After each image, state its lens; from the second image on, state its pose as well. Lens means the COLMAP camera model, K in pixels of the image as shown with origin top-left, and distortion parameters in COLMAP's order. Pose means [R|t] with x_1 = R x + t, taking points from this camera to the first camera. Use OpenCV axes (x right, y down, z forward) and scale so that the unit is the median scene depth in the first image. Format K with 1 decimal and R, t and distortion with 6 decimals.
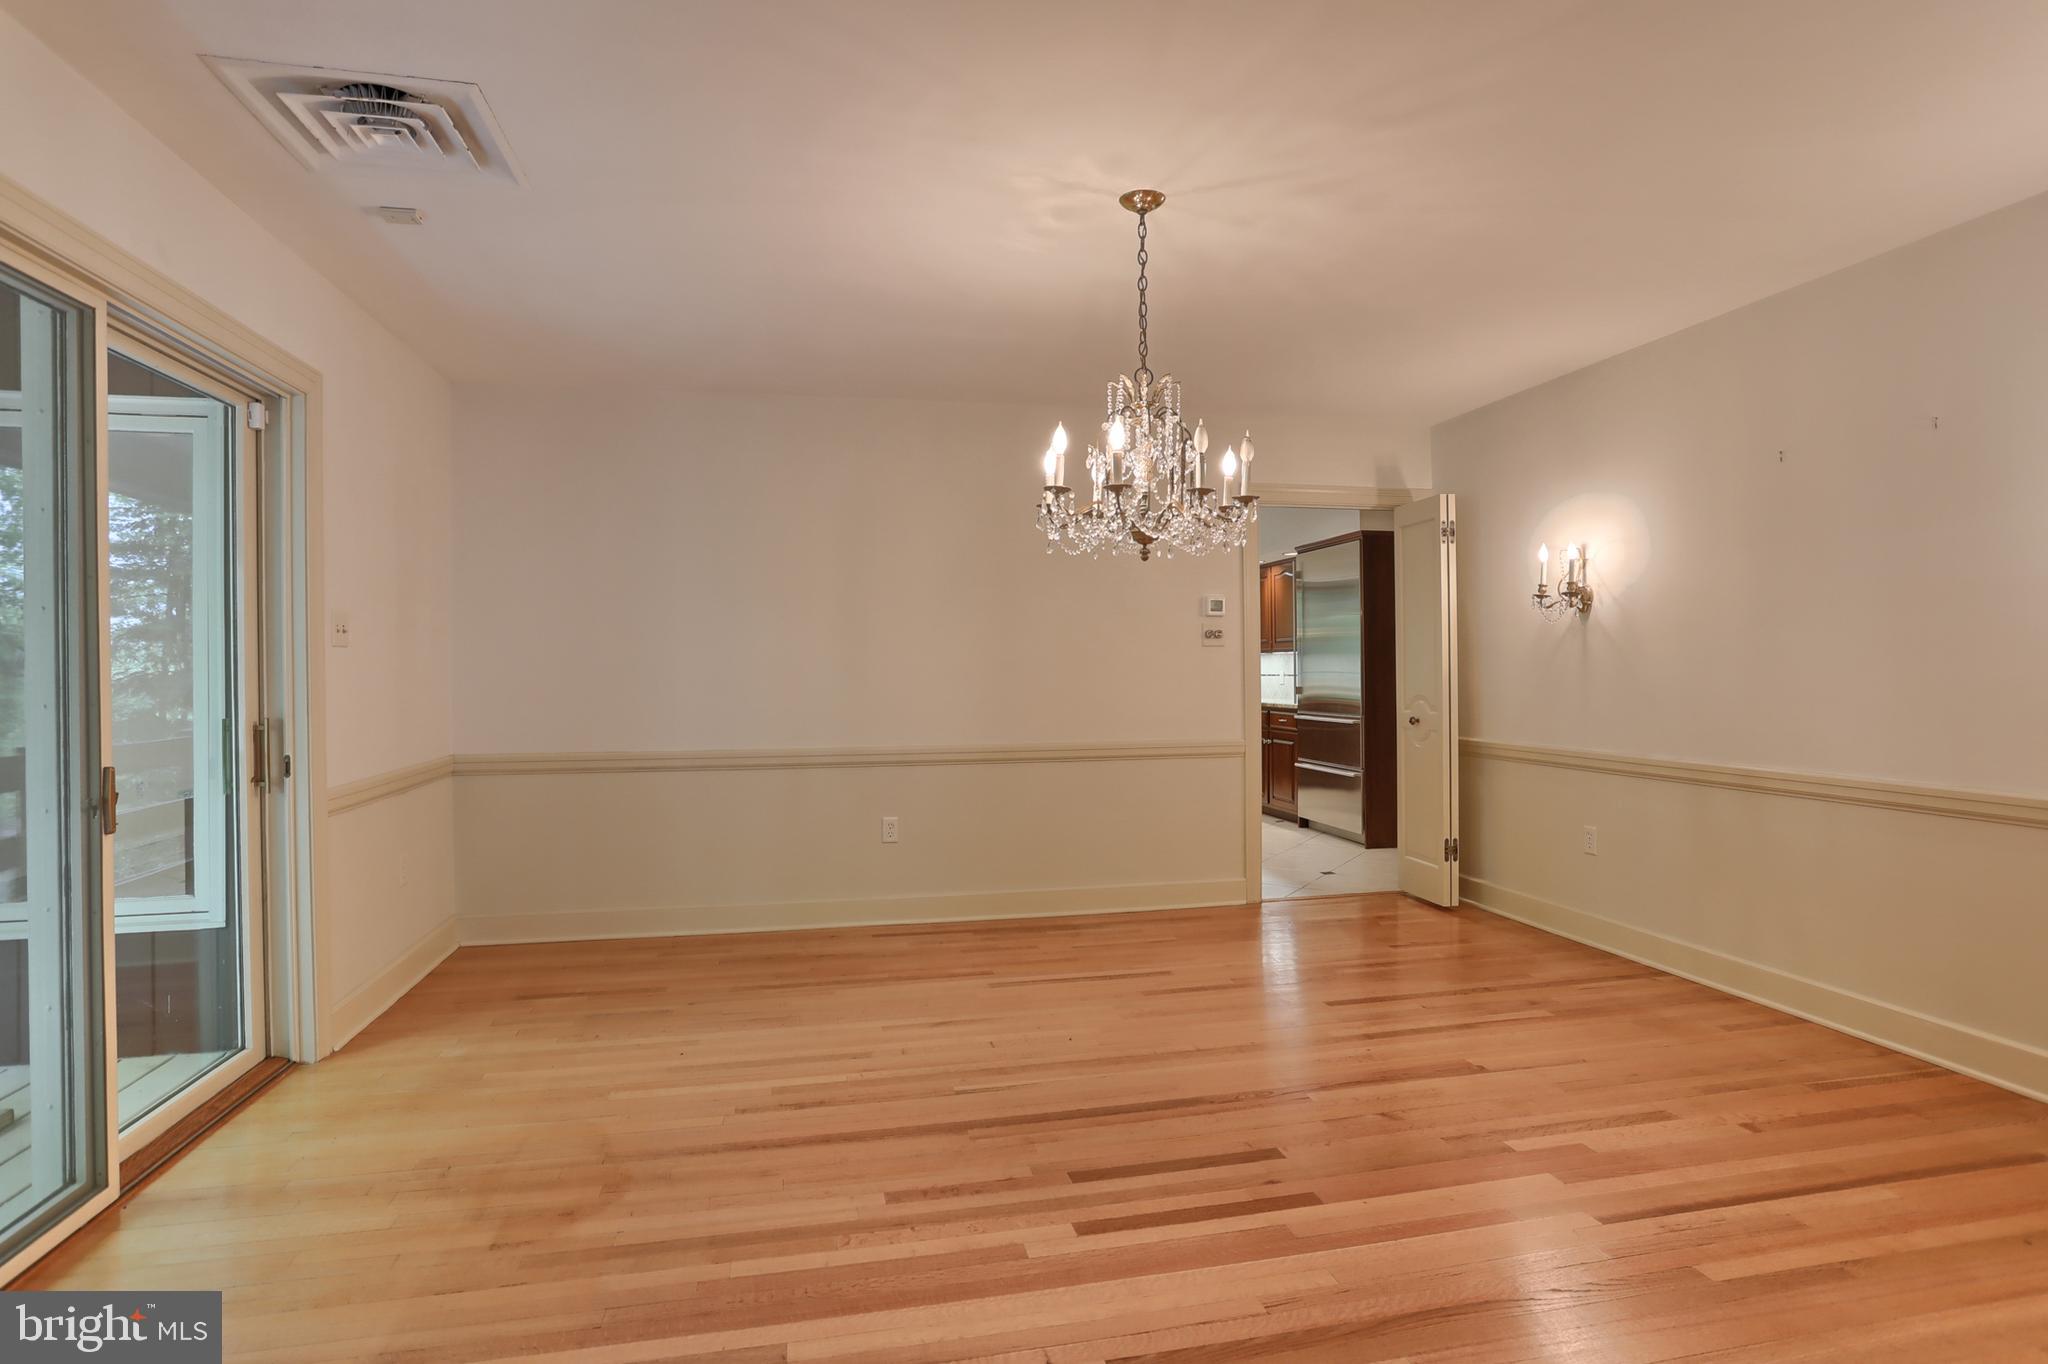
lens RADIAL K [[1052.8, 0, 1027.1], [0, 1052.8, 686.3], [0, 0, 1]] dist [-0.029998, 0.000027]
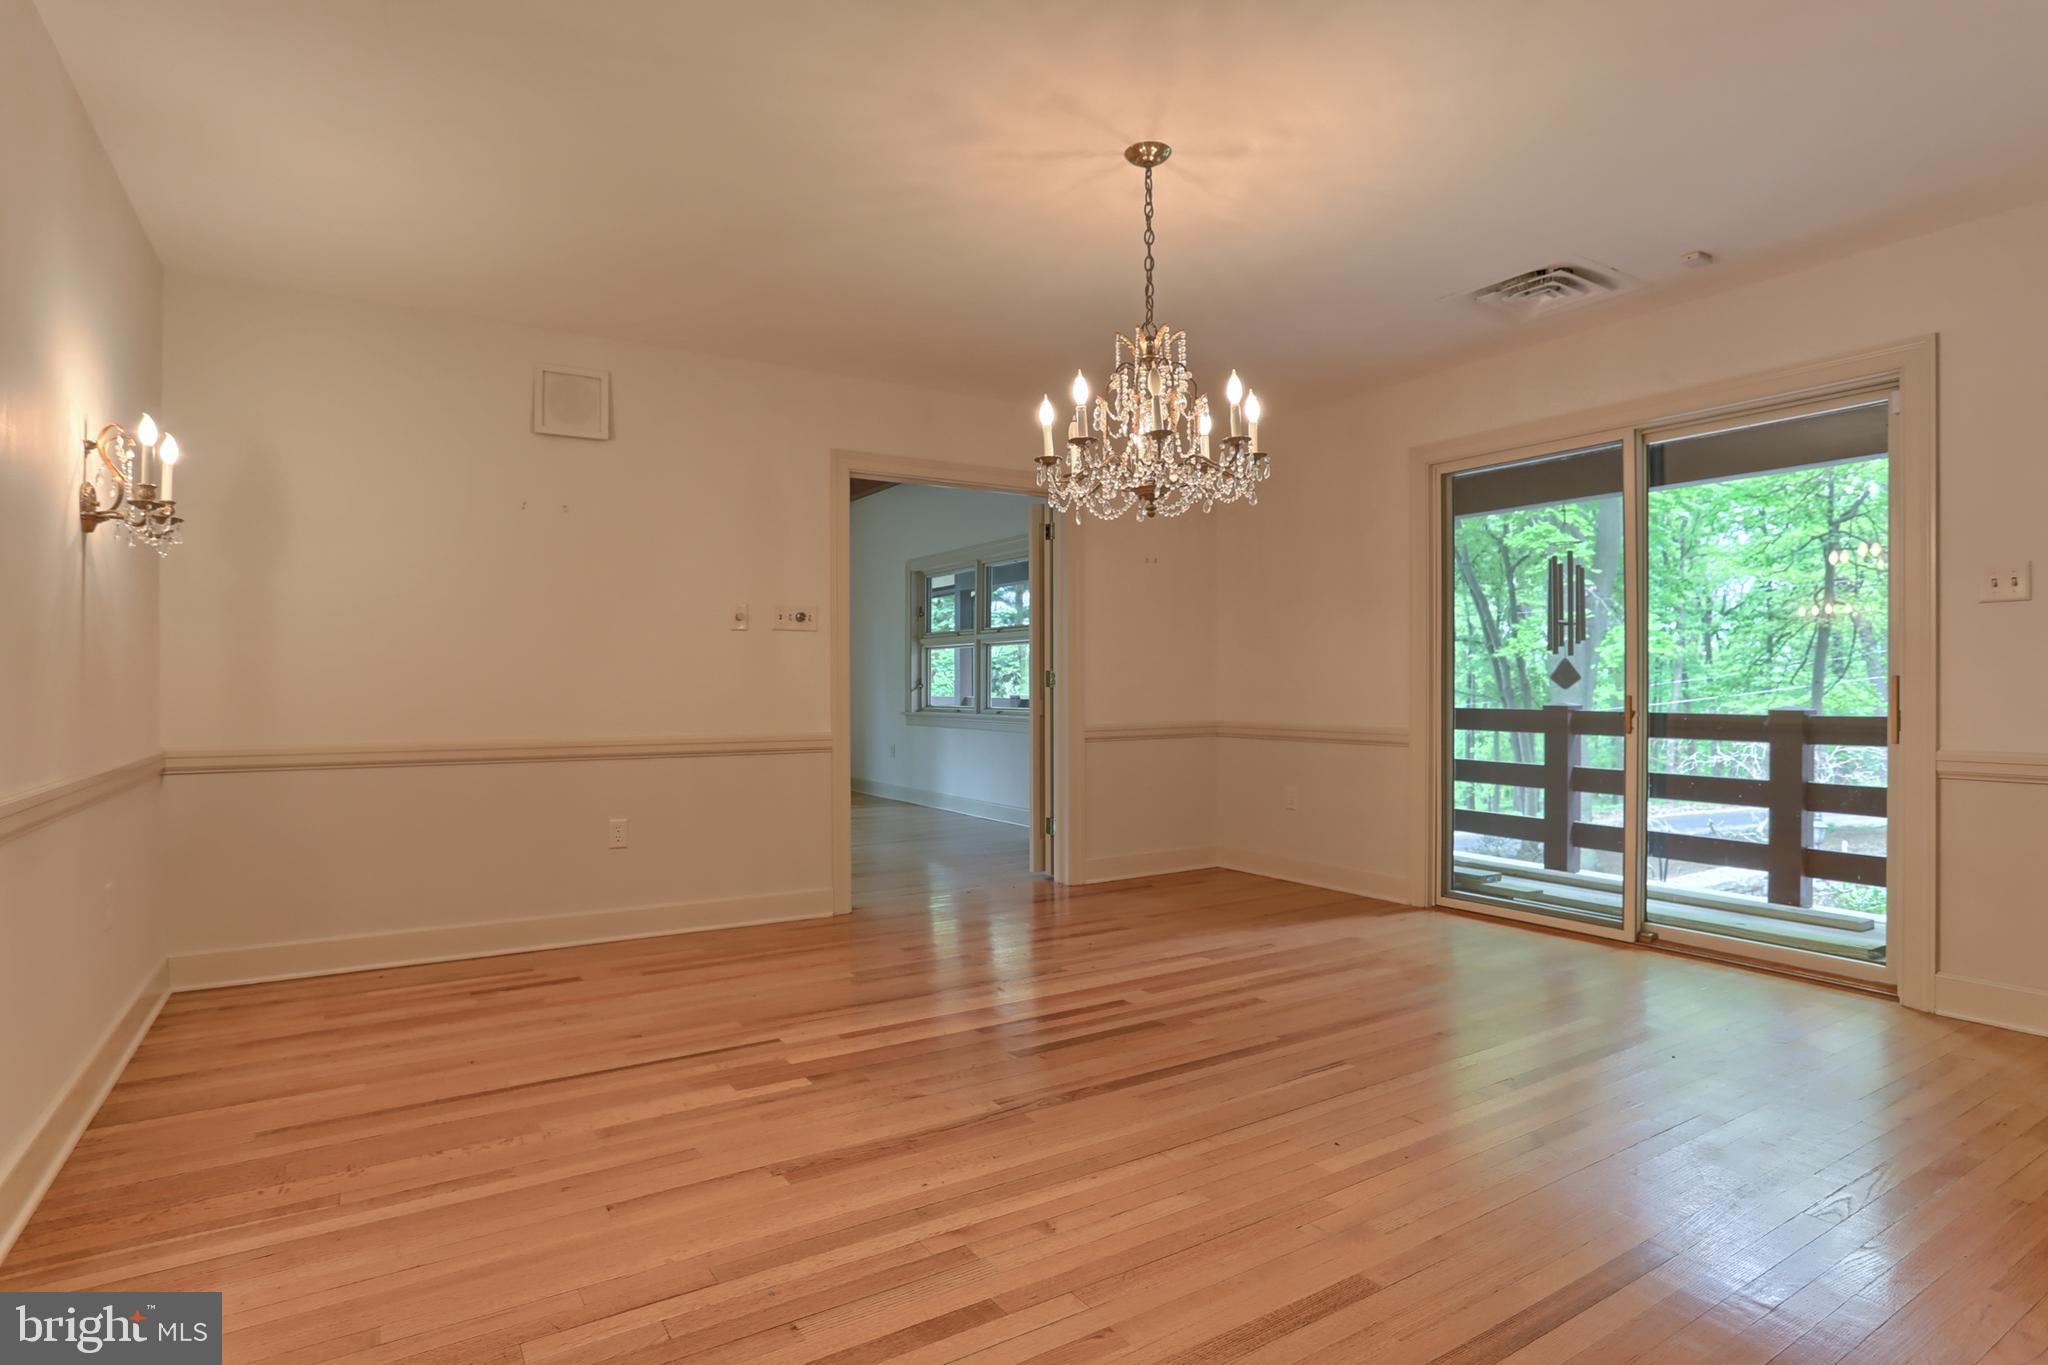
lens RADIAL K [[1052.8, 0, 1027.1], [0, 1052.8, 686.8], [0, 0, 1]] dist [-0.029998, 0.000027]
pose [[-0.936479, 0.013388, -0.350468, 0.606246], [0.008732, 0.999851, 0.014863, 0.025091], [0.350615, 0.010859, -0.936457, 2.010849]]
